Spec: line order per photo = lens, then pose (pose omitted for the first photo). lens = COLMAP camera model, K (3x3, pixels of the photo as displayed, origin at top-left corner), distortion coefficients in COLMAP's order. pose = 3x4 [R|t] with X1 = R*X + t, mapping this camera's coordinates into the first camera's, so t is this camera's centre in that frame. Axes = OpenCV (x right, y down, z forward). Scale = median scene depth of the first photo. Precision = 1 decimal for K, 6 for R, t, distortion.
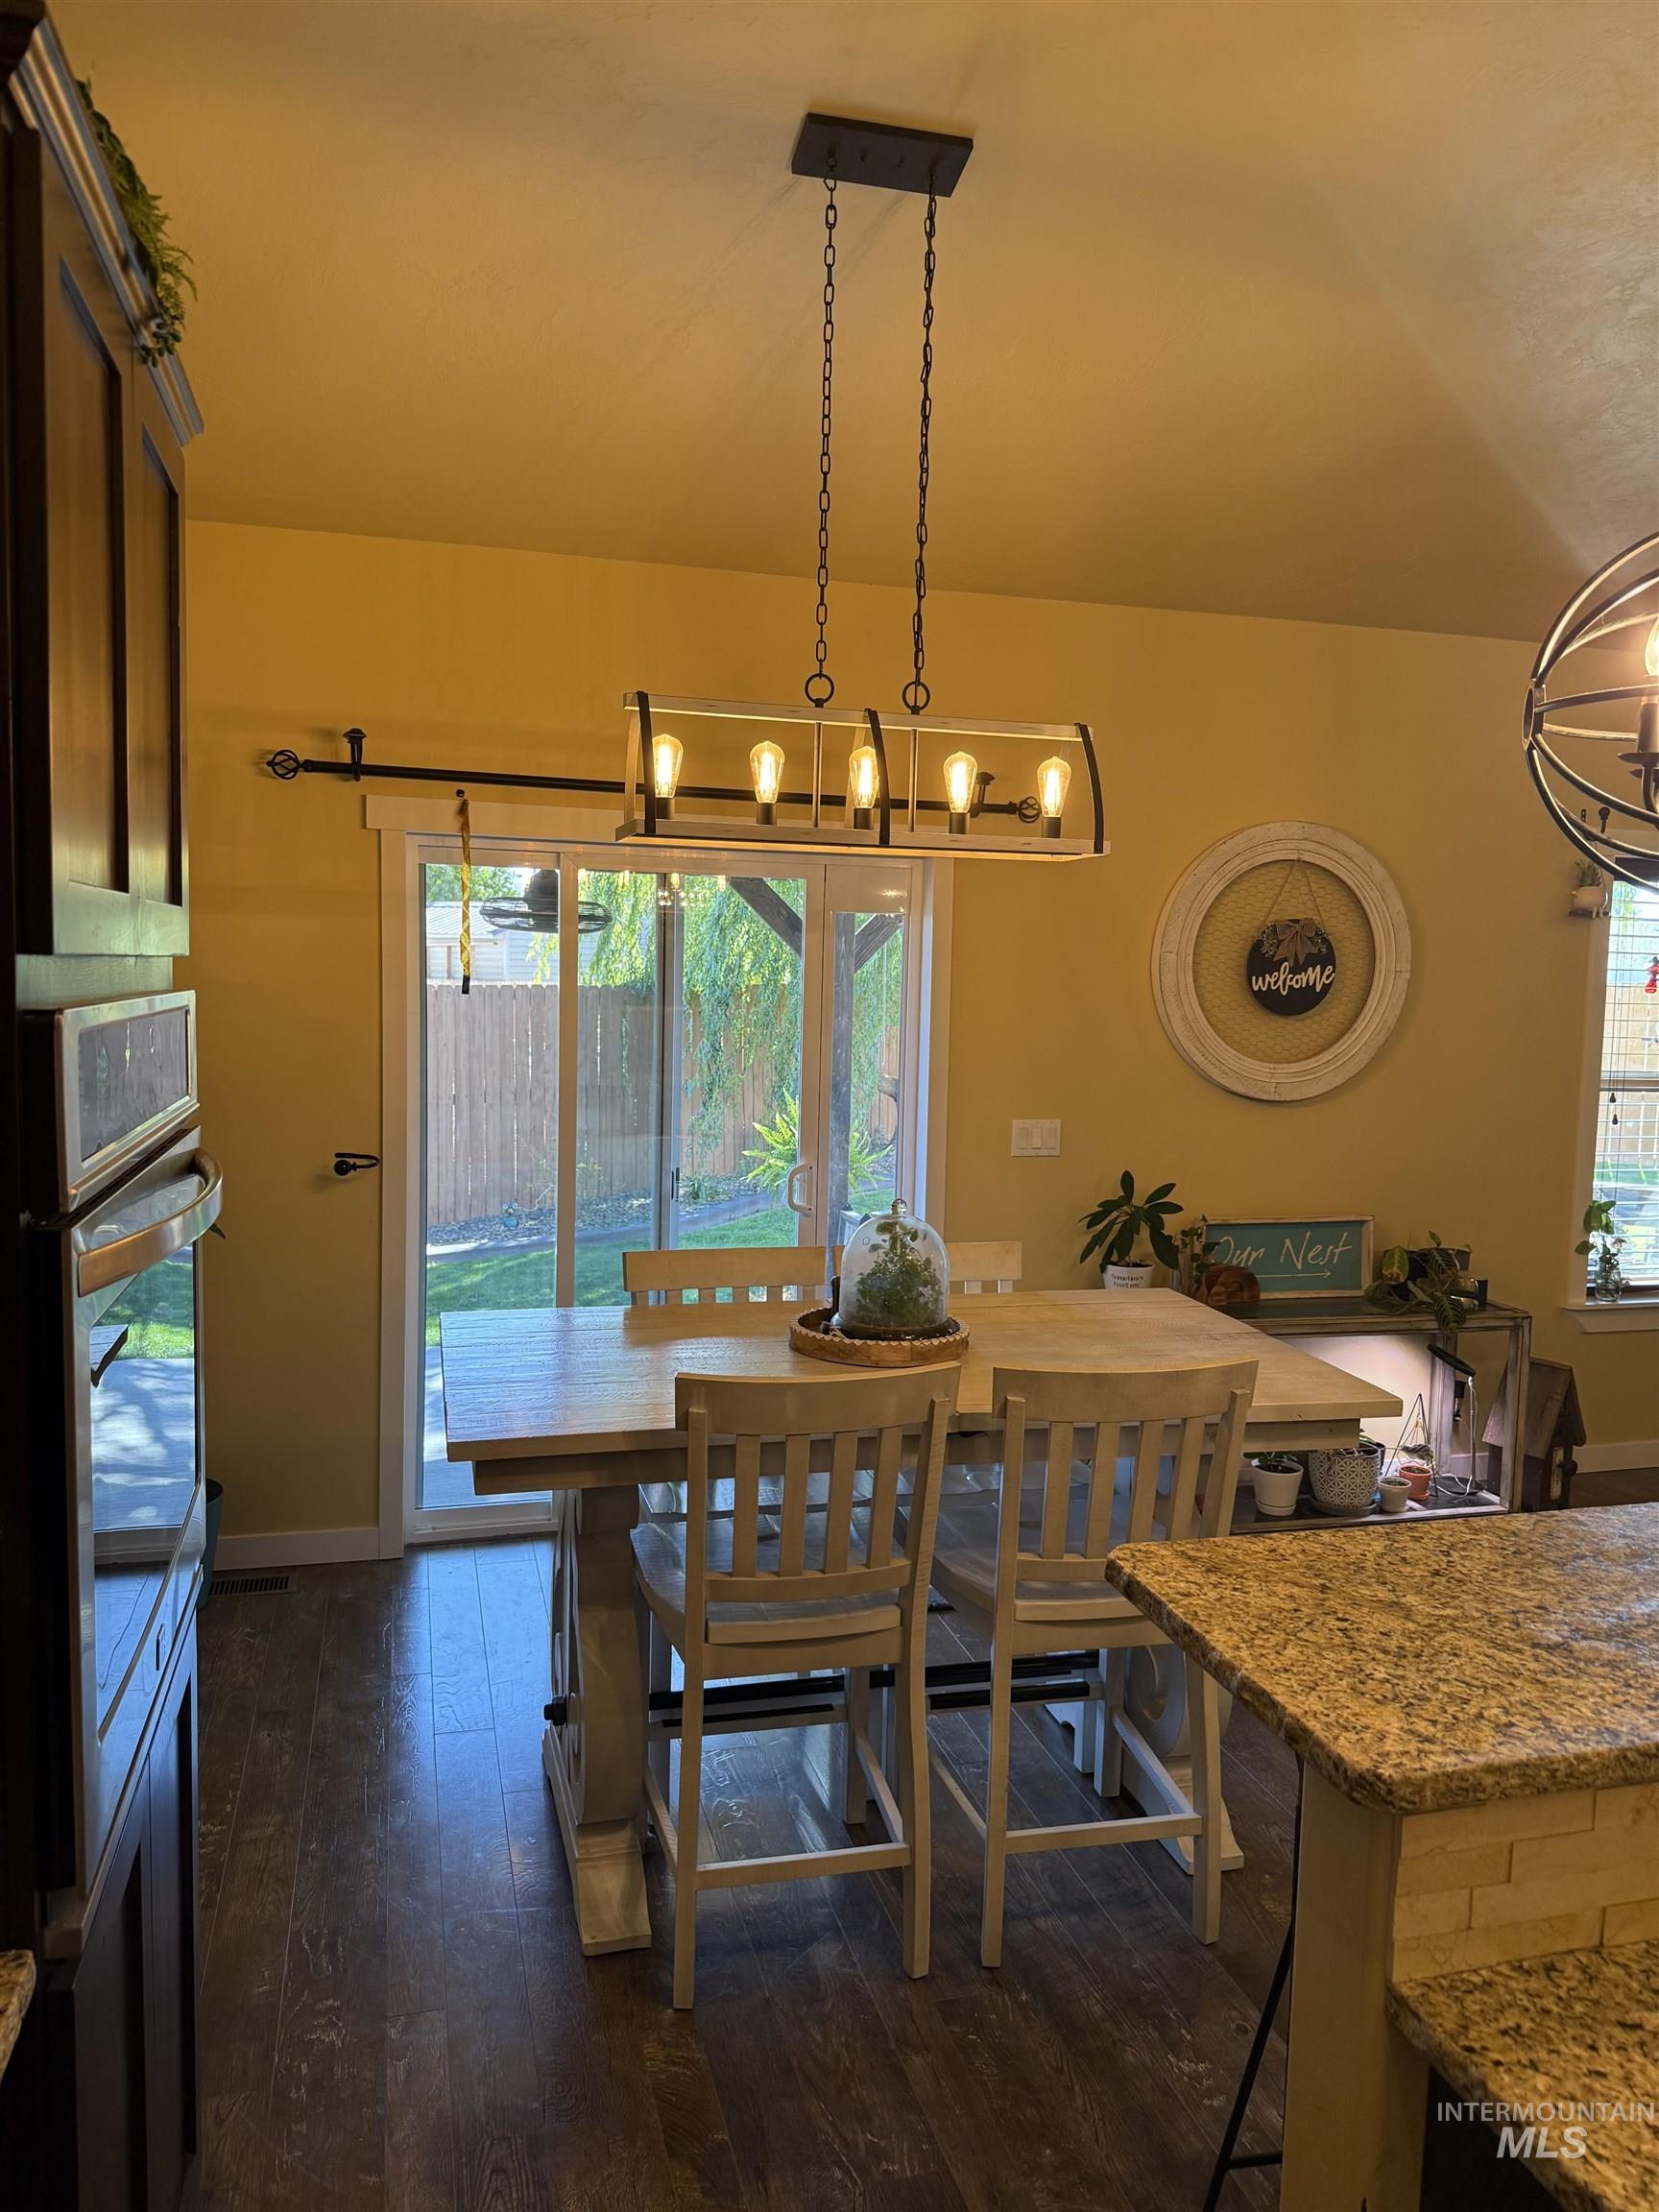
lens RADIAL K [[1563.8, 0, 833.6], [0, 1563.8, 1110.9], [0, 0, 1]] dist [0.113236, -0.180934]
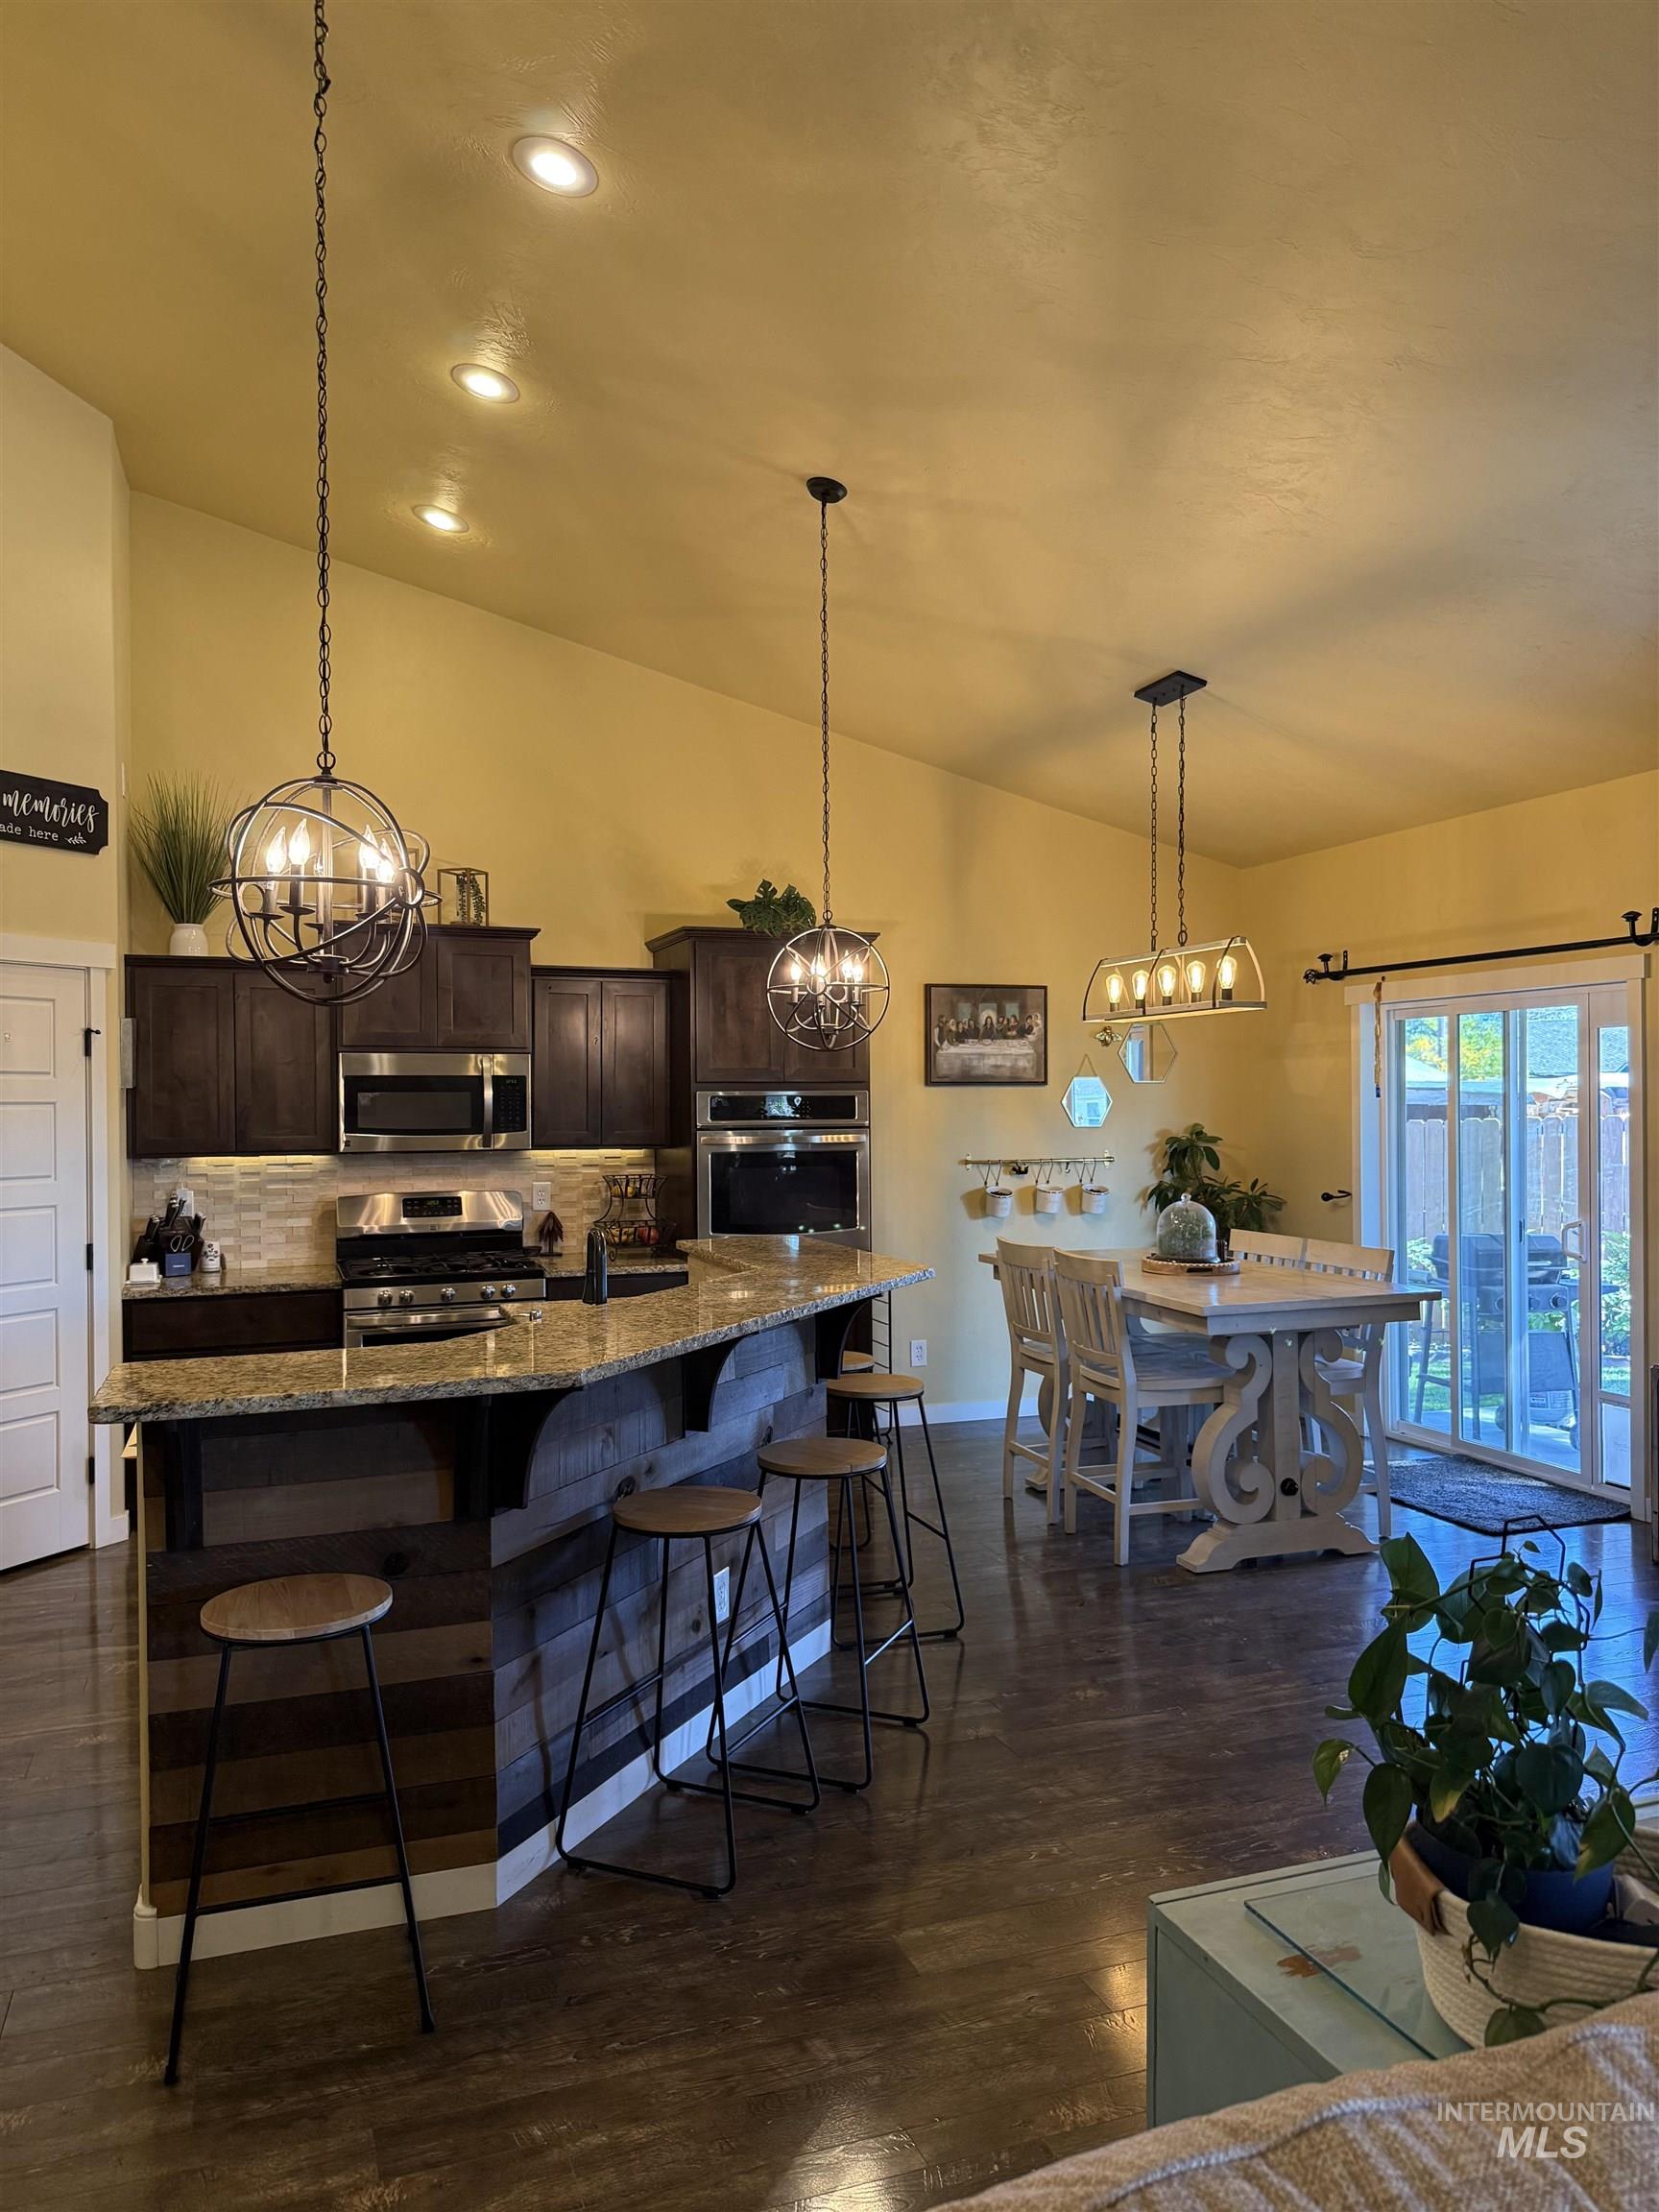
lens RADIAL K [[1563.8, 0, 833.6], [0, 1563.8, 1110.9], [0, 0, 1]] dist [0.113236, -0.180934]
pose [[0.077440, -0.017744, -0.996839, 1.204318], [-0.078309, 0.996644, -0.023824, 0.021342], [0.993917, 0.079906, 0.075791, 0.263018]]
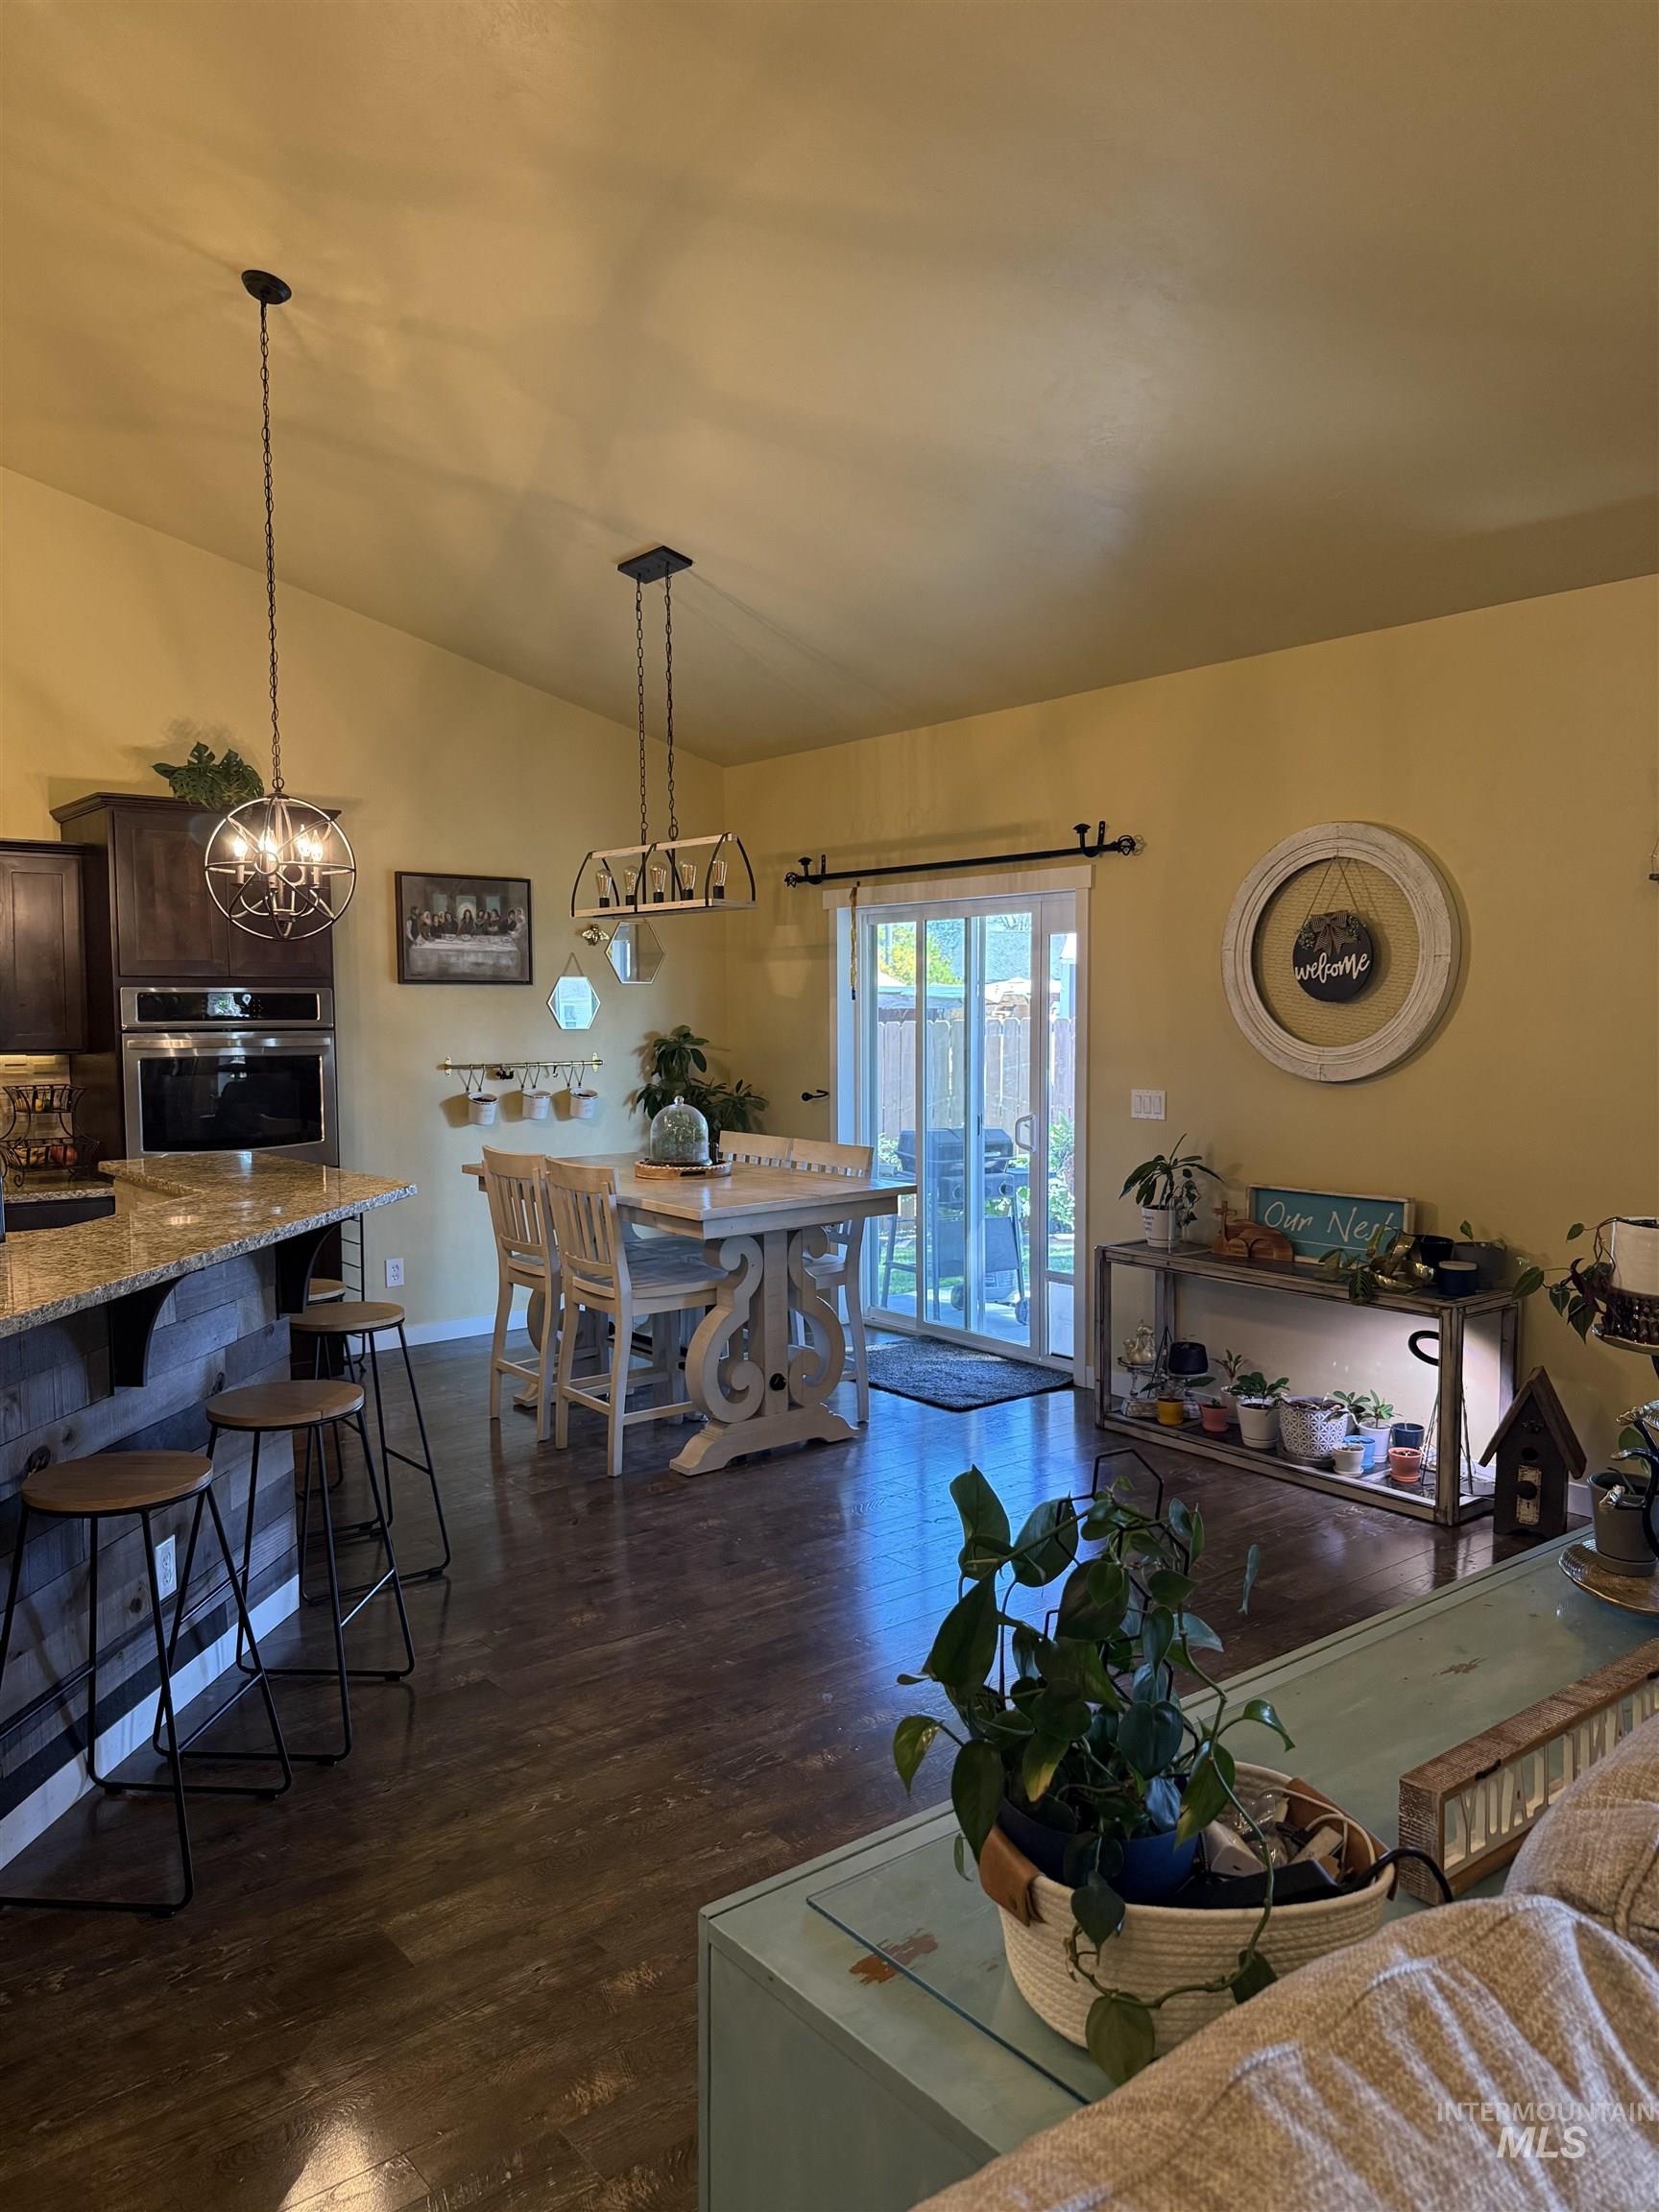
lens RADIAL K [[1563.8, 0, 833.6], [0, 1563.8, 1110.9], [0, 0, 1]] dist [0.113236, -0.180934]
pose [[0.397129, 0.039185, -0.916926, 1.153498], [-0.066380, 0.997698, 0.013887, 0.021500], [0.915359, 0.055351, 0.398816, 0.265311]]
